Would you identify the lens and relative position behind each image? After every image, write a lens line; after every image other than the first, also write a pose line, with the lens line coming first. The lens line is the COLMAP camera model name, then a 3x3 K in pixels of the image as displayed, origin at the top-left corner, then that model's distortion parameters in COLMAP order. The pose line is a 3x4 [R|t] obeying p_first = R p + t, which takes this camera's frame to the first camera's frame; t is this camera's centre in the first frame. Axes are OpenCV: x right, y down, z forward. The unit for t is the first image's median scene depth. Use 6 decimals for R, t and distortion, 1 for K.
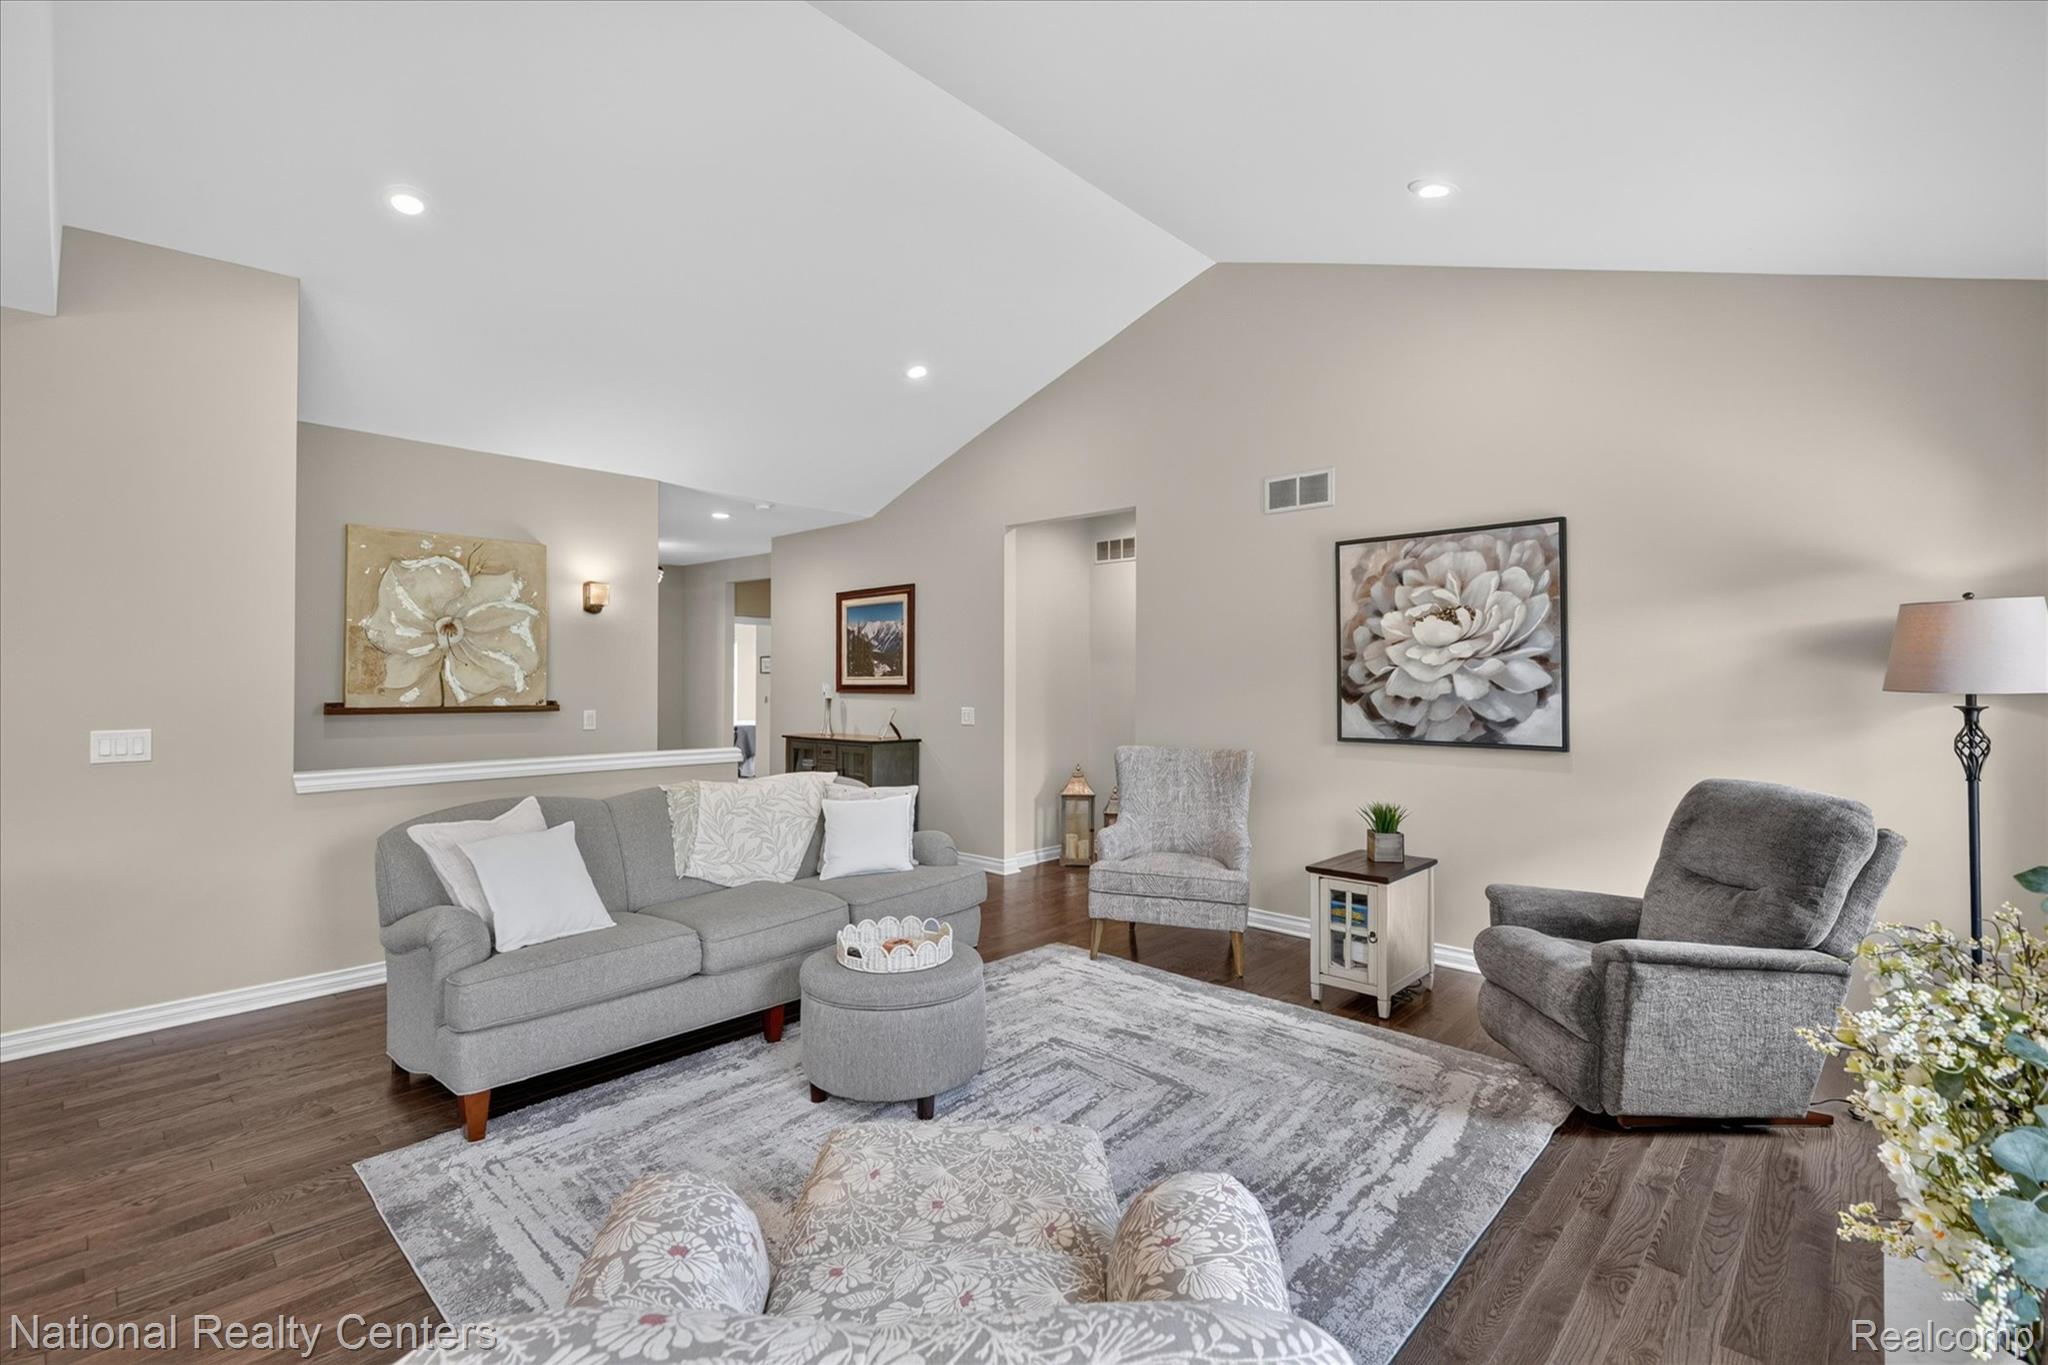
lens RADIAL K [[889.0, 0, 997.0], [0, 889.0, 675.0], [0, 0, 1]] dist [-0.009436, 0.002842]
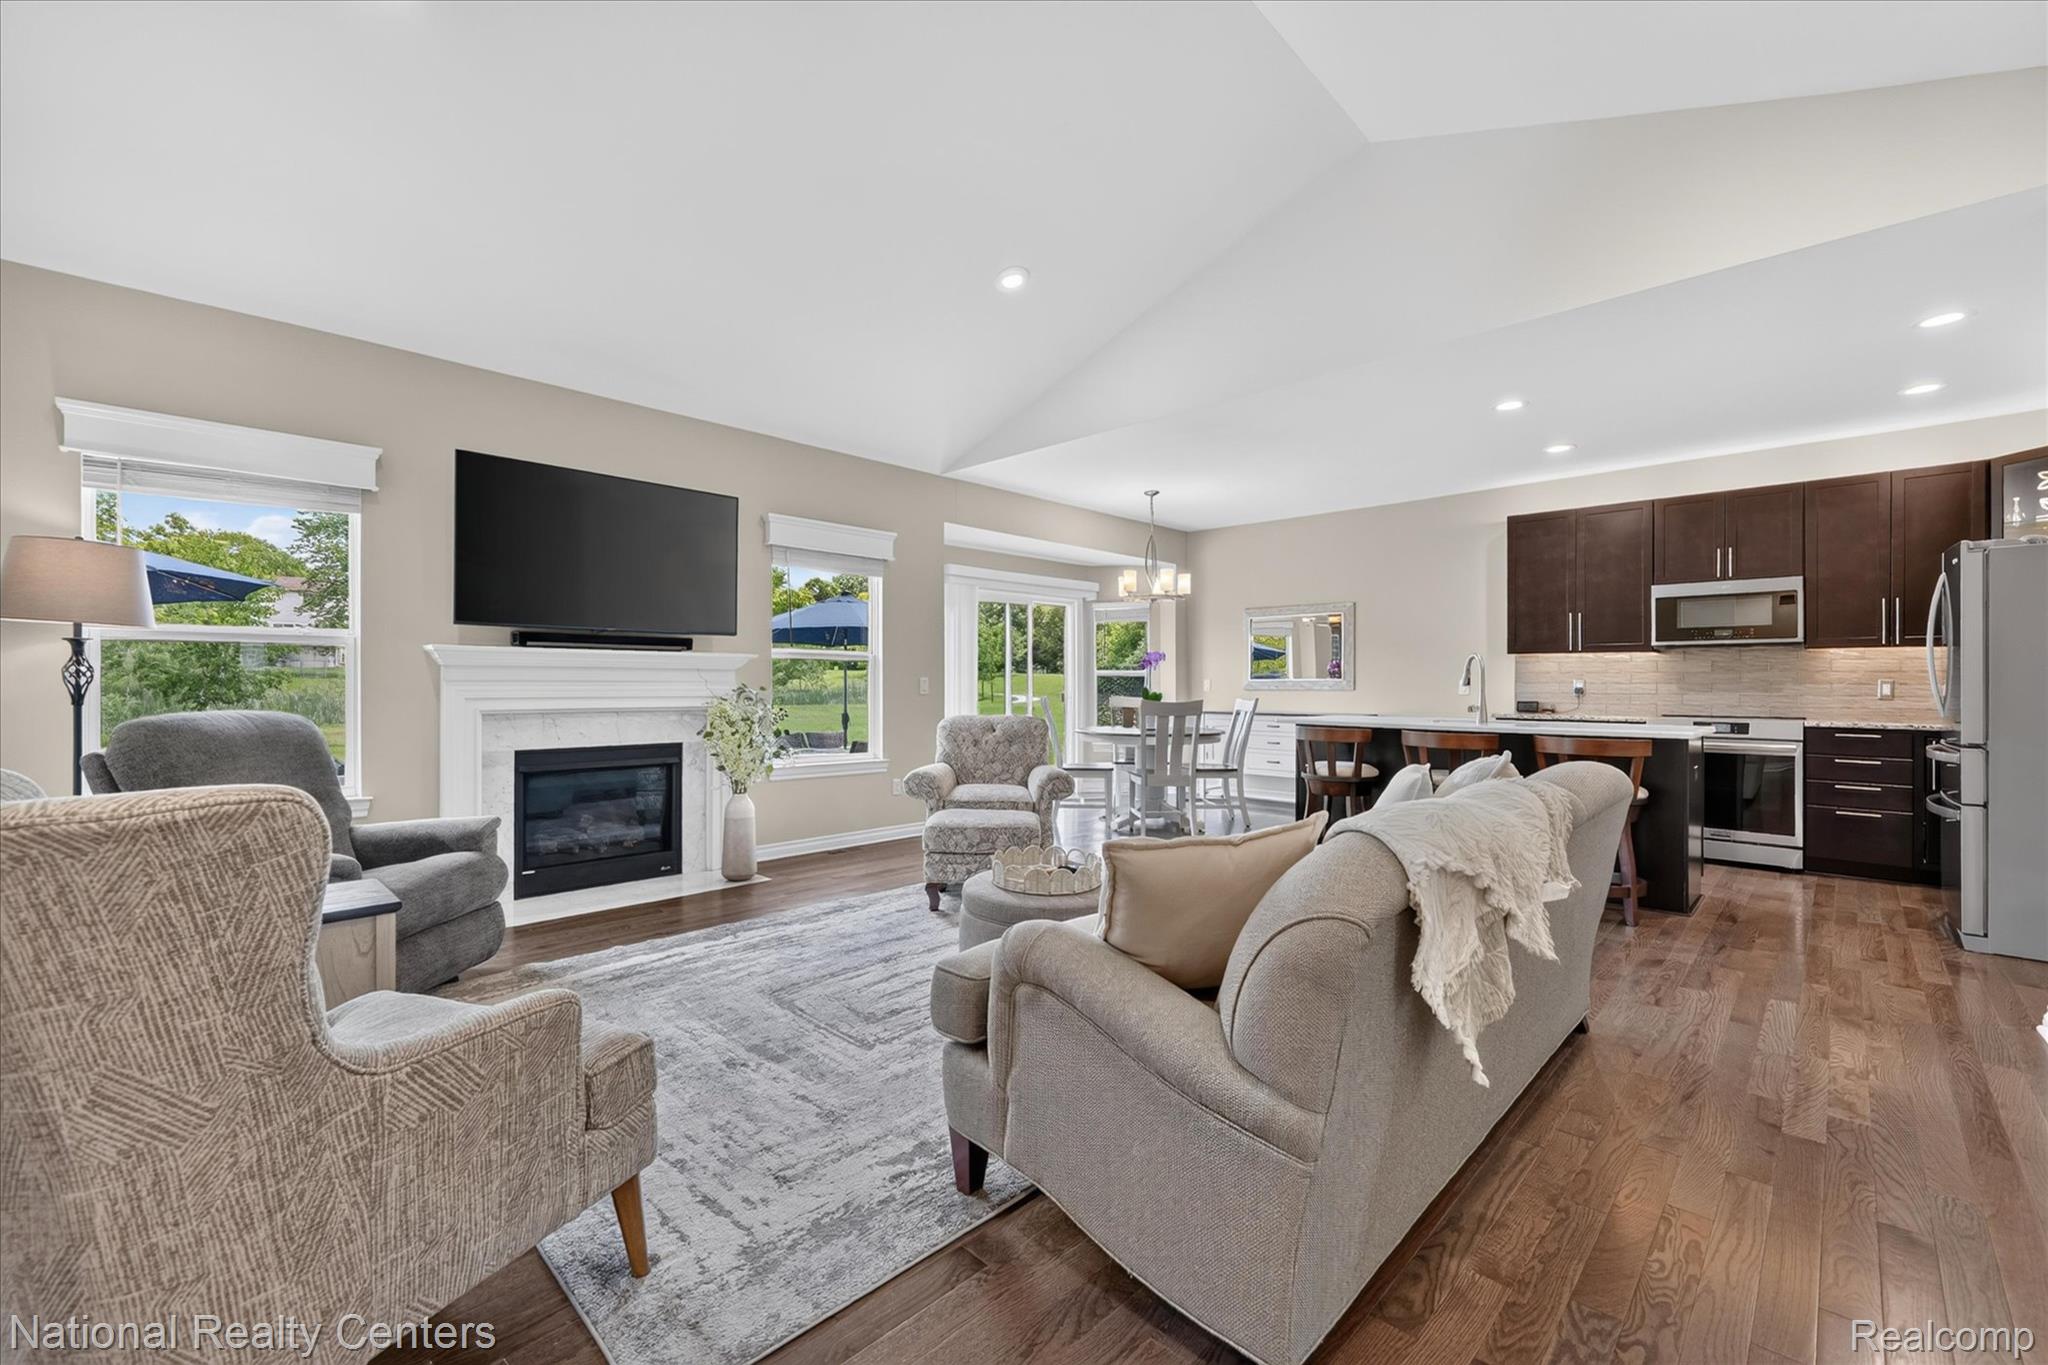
lens RADIAL K [[862.9, 0, 1003.6], [0, 862.9, 680.6], [0, 0, 1]] dist [0.000239, -0.001135]
pose [[-0.999846, -0.005432, 0.016712, -0.057980], [-0.005532, 0.999967, -0.005938, 0.060693], [-0.016679, -0.006030, -0.999843, 1.430452]]
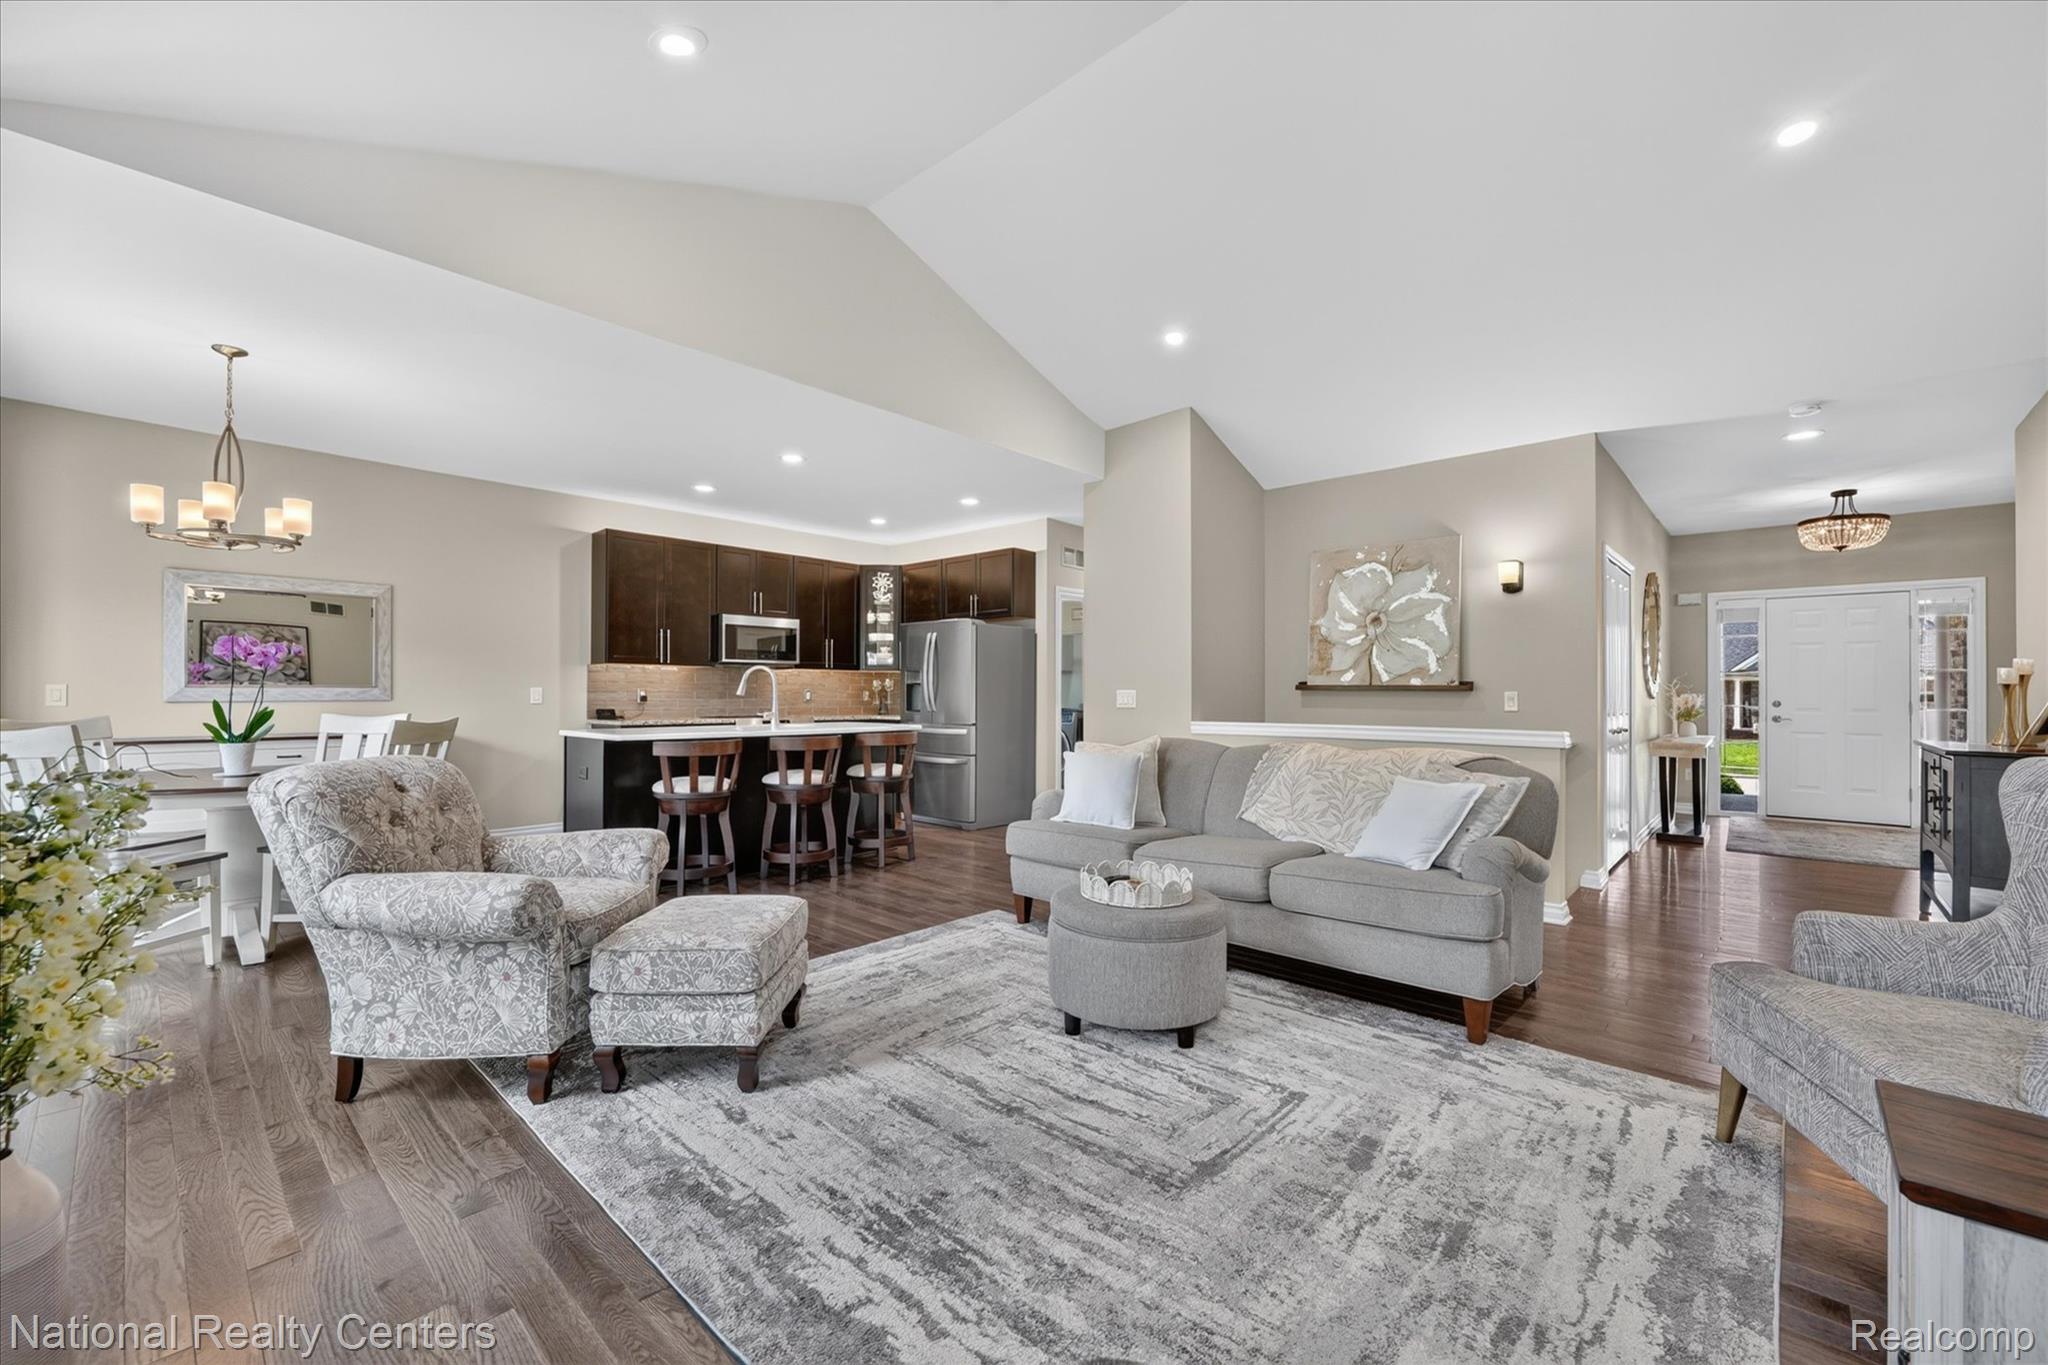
lens RADIAL K [[820.9, 0, 1036.1], [0, 820.9, 687.9], [0, 0, 1]] dist [-0.004574, -0.000236]
pose [[0.041712, -0.008229, -0.999096, 0.594857], [0.001694, 0.999965, -0.008166, 0.058309], [0.999128, -0.001352, 0.041725, 0.597342]]
